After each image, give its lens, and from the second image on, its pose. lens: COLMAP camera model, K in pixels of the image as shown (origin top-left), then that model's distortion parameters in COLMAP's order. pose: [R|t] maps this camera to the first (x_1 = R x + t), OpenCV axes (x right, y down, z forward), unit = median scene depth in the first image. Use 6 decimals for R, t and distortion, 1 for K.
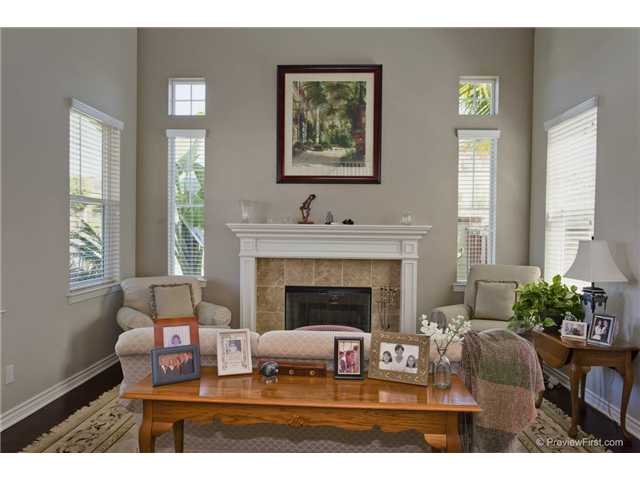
lens RADIAL K [[468.5, 0, 305.7], [0, 468.5, 239.9], [0, 0, 1]] dist [-0.002764, -0.000692]
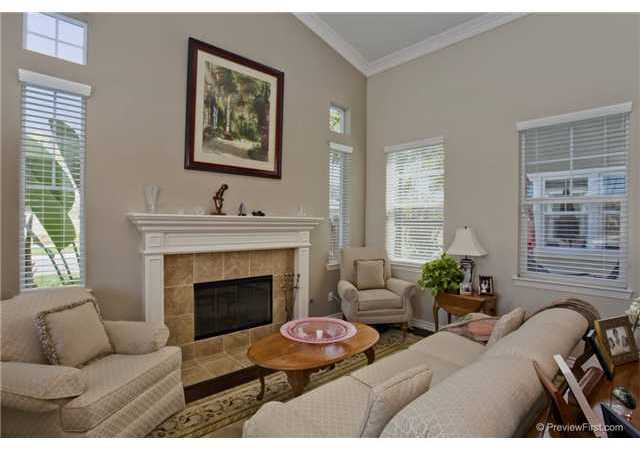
lens RADIAL K [[348.9, 0, 320.2], [0, 348.9, 218.1], [0, 0, 1]] dist [-0.019323, 0.000943]
pose [[0.685288, 0.004494, 0.728258, -0.368315], [0.010681, 0.999811, -0.016220, -0.014752], [-0.728194, 0.018894, 0.685111, 0.372446]]
